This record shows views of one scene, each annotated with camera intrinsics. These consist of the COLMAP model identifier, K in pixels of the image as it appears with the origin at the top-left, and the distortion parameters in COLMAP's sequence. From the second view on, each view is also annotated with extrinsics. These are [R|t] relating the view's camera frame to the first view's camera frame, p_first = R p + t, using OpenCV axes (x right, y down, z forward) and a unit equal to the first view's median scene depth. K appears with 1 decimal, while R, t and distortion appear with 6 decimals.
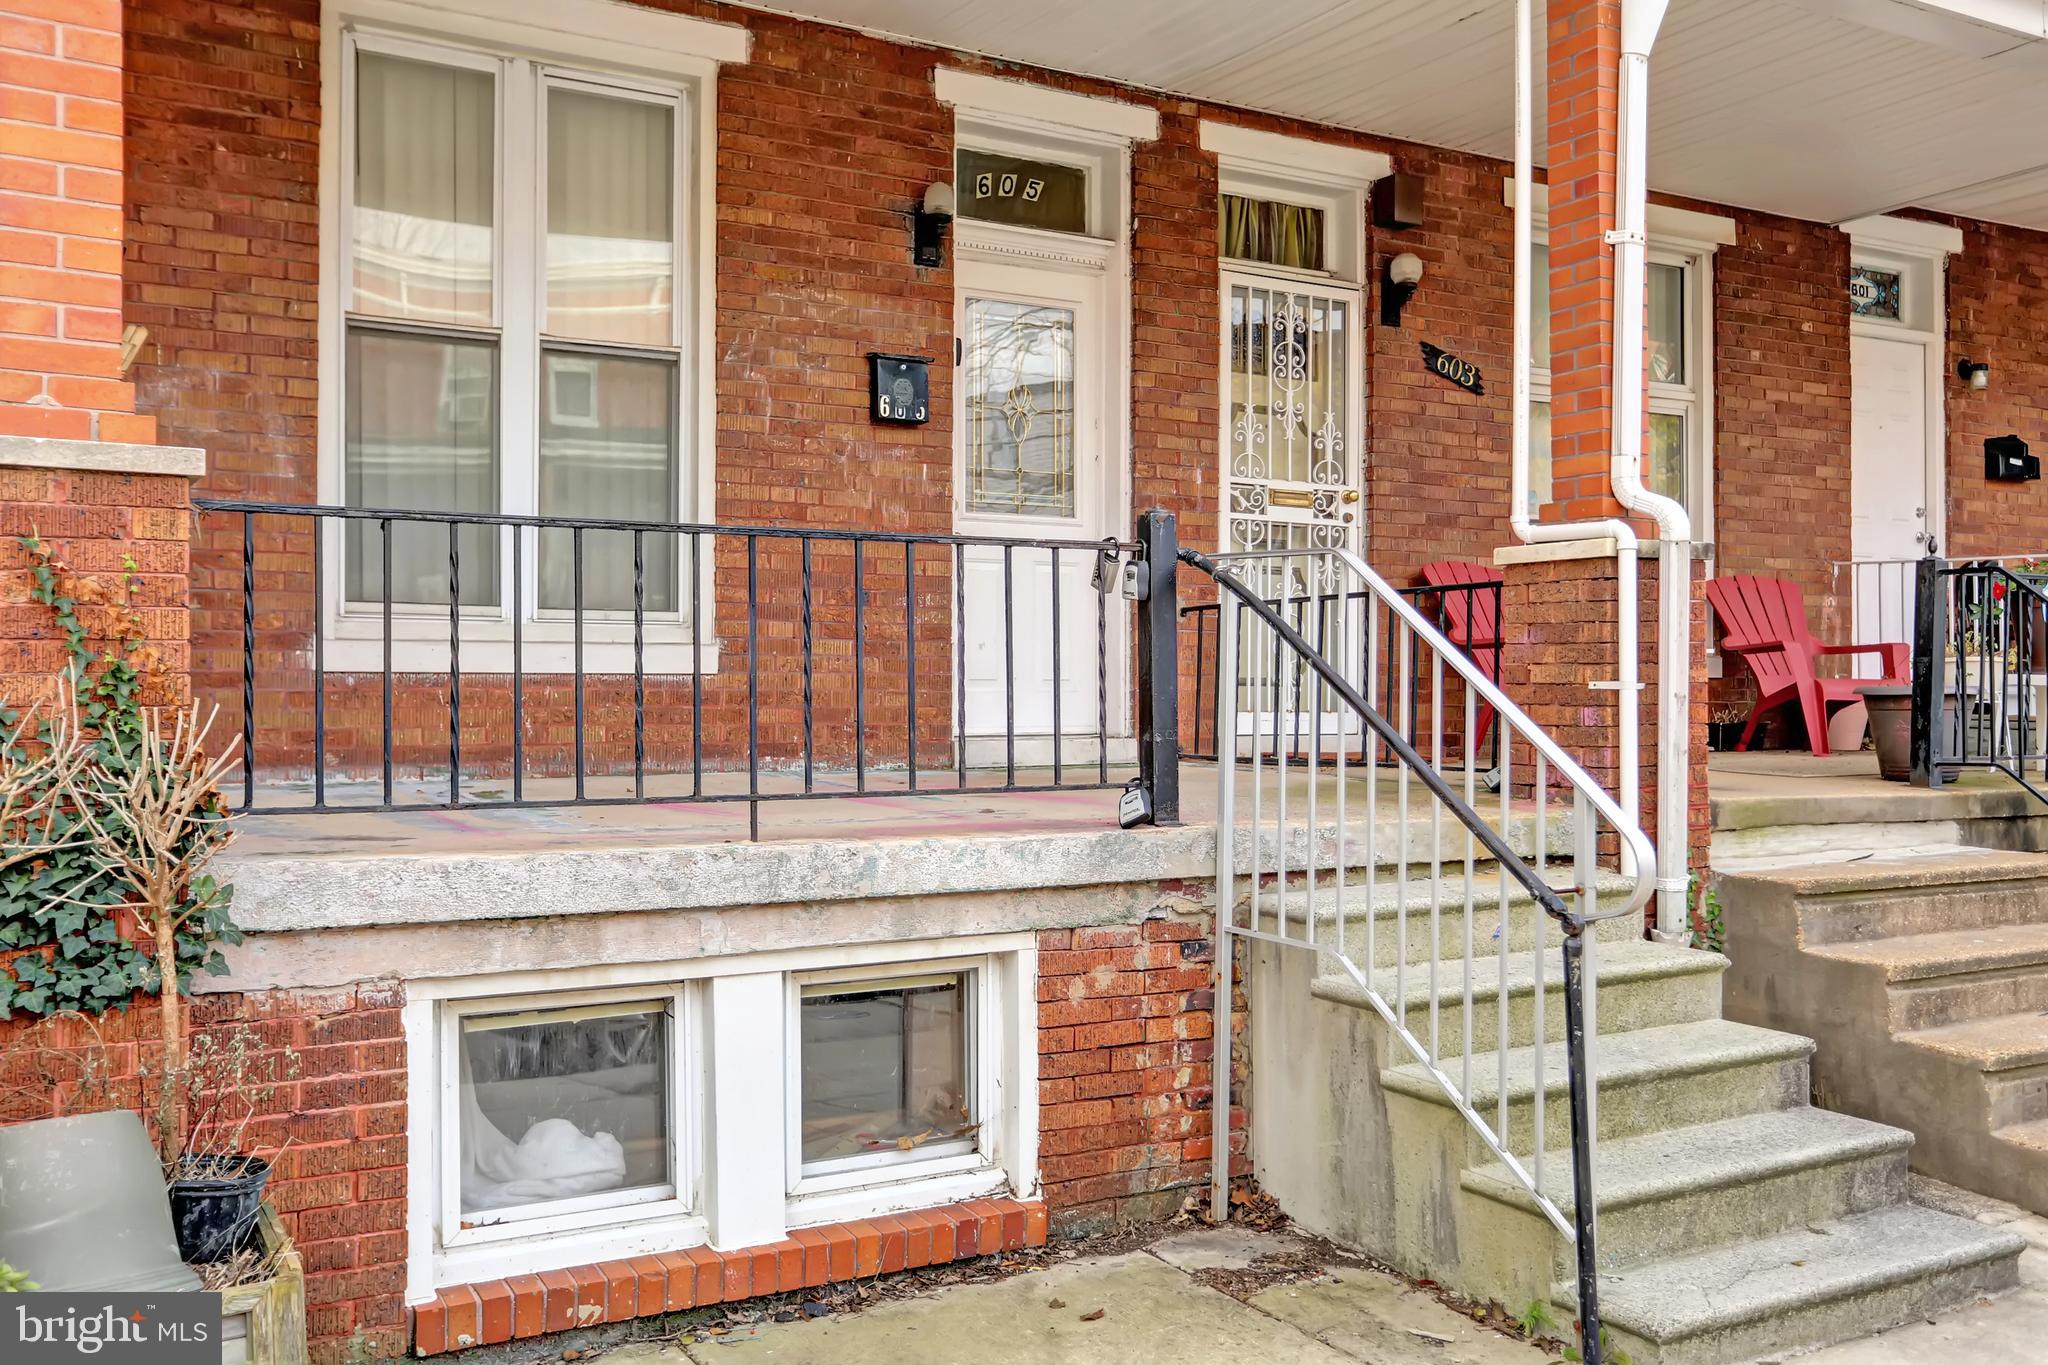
lens RADIAL K [[1818.6, 0, 1018.1], [0, 1818.6, 668.1], [0, 0, 1]] dist [-0.018807, 0.101183]
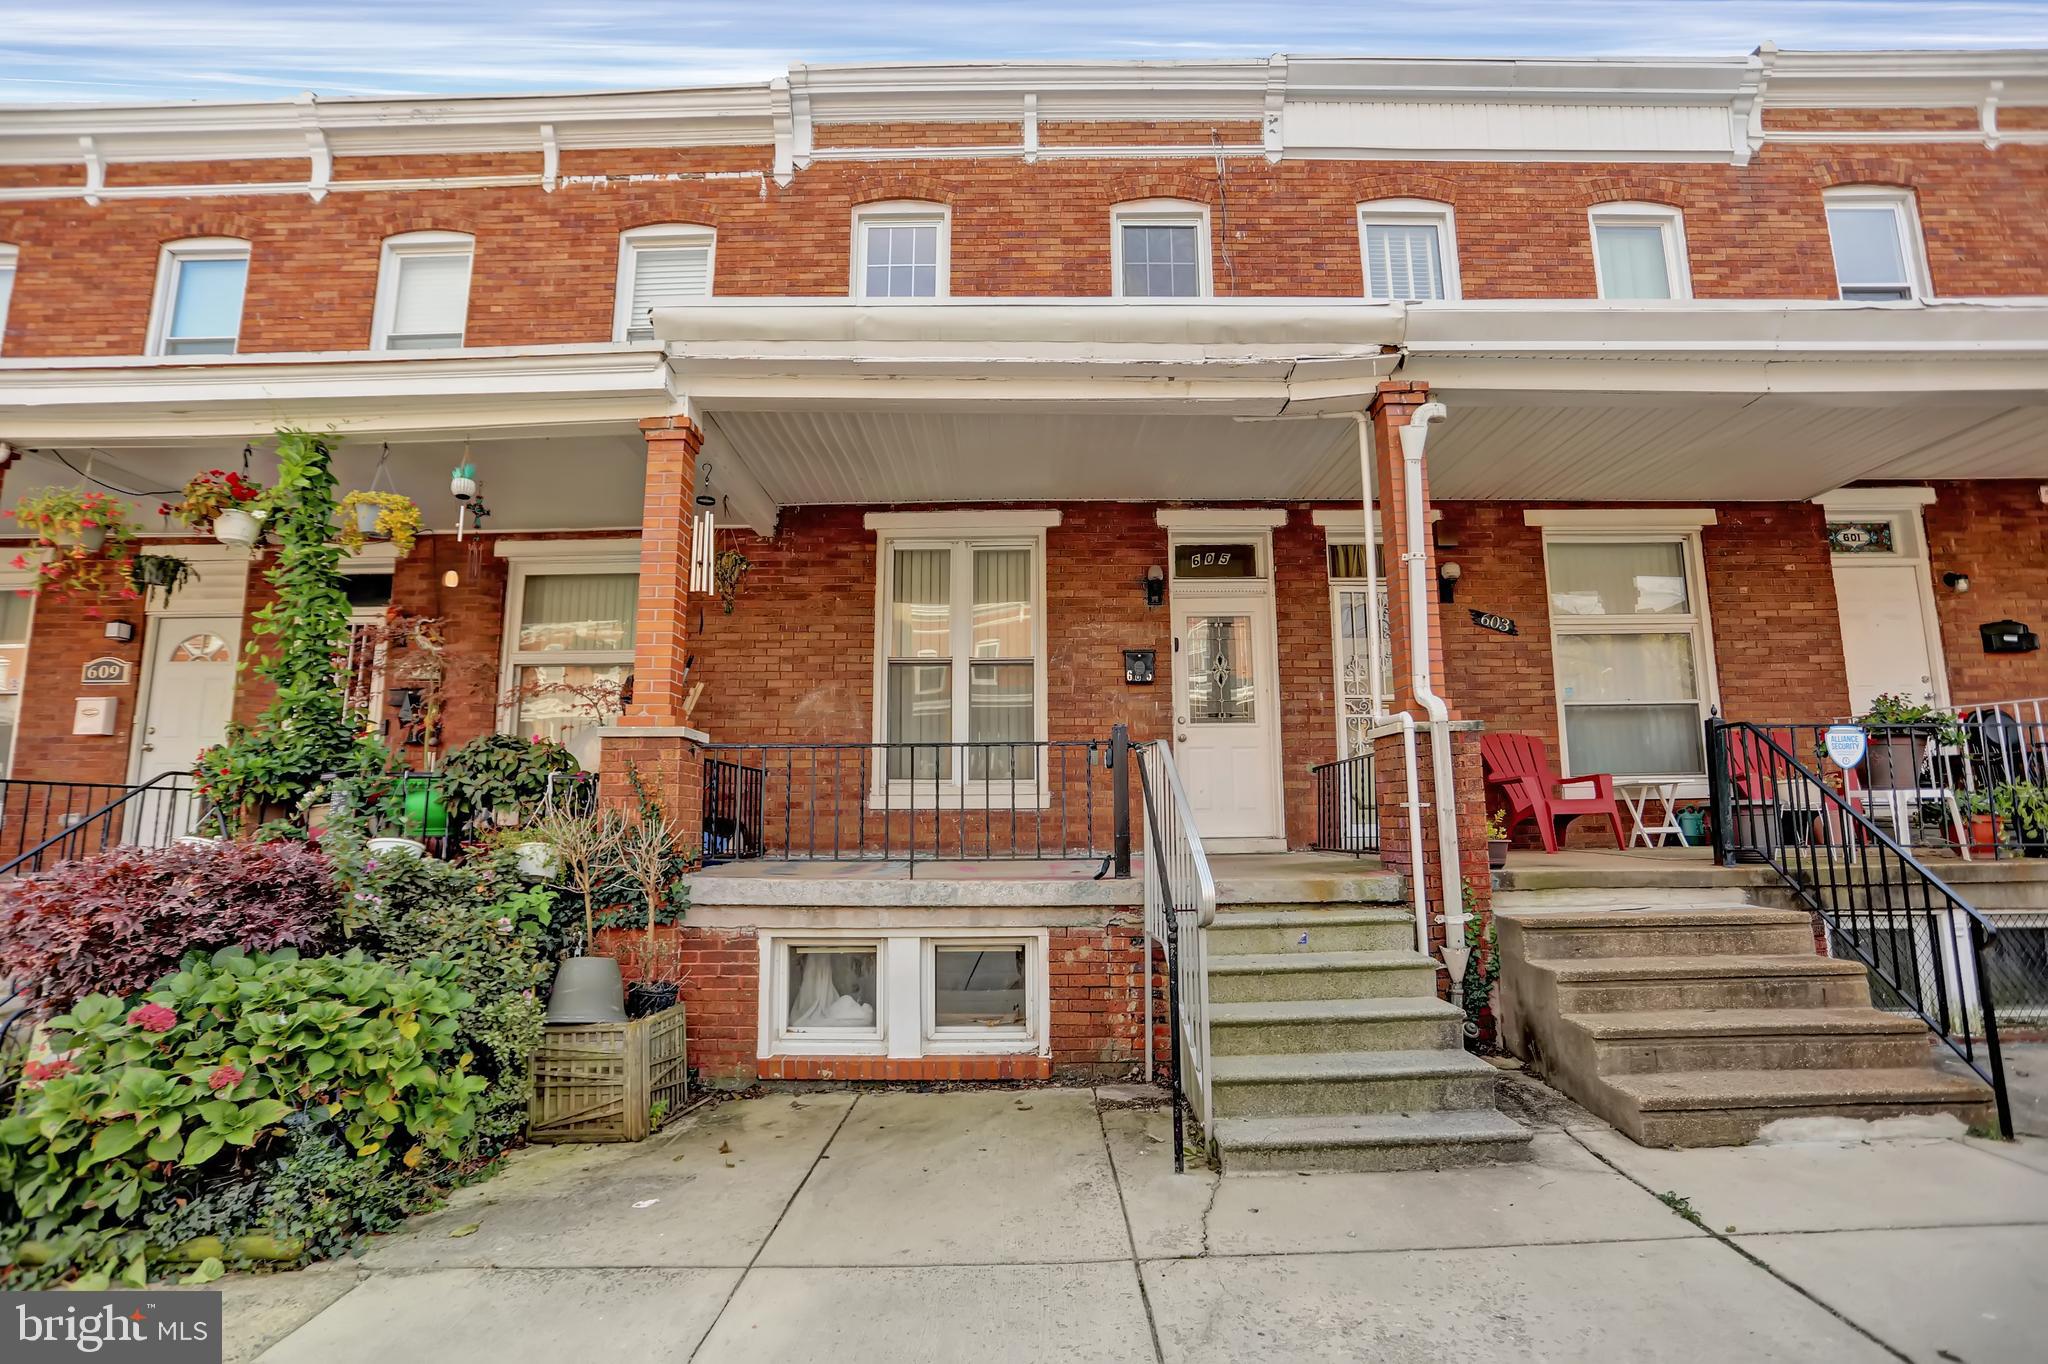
lens RADIAL K [[983.2, 0, 1019.3], [0, 983.2, 679.4], [0, 0, 1]] dist [-0.080258, 0.038191]
pose [[0.861361, -0.080650, -0.501550, 0.488608], [0.014200, 0.990754, -0.134928, 0.010858], [0.507795, 0.109100, 0.854542, -0.015053]]
